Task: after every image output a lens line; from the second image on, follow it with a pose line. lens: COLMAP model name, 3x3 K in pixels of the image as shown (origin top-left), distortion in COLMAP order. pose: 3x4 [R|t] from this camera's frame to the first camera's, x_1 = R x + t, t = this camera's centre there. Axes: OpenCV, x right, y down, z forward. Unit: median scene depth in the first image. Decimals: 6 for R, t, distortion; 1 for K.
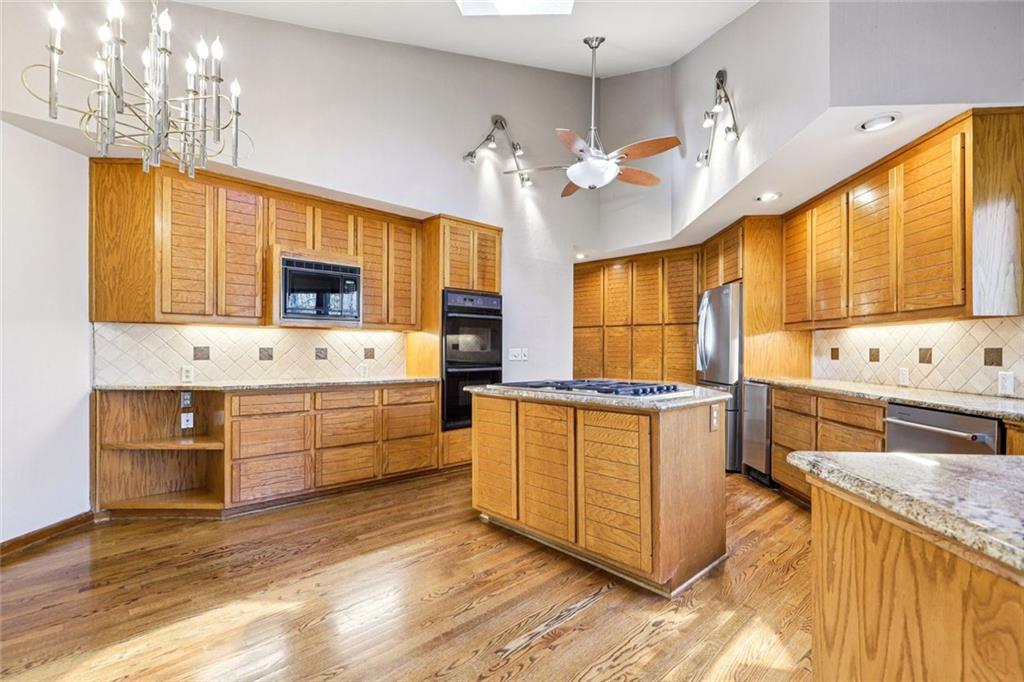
lens RADIAL K [[460.0, 0, 519.0], [0, 460.0, 346.3], [0, 0, 1]] dist [0.001203, -0.000171]
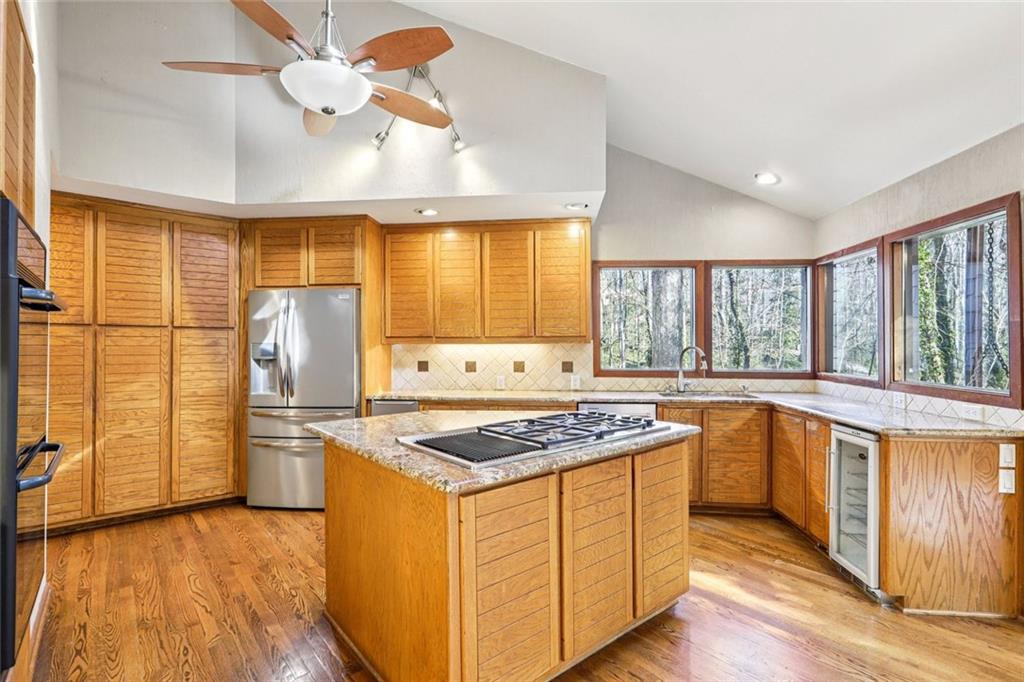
lens RADIAL K [[484.2, 0, 510.1], [0, 484.2, 344.7], [0, 0, 1]] dist [0.001506, -0.000446]
pose [[0.055521, -0.001874, 0.998456, -0.579153], [-0.004144, 0.999989, 0.002107, -0.048287], [-0.998449, -0.004254, 0.055512, 0.902906]]
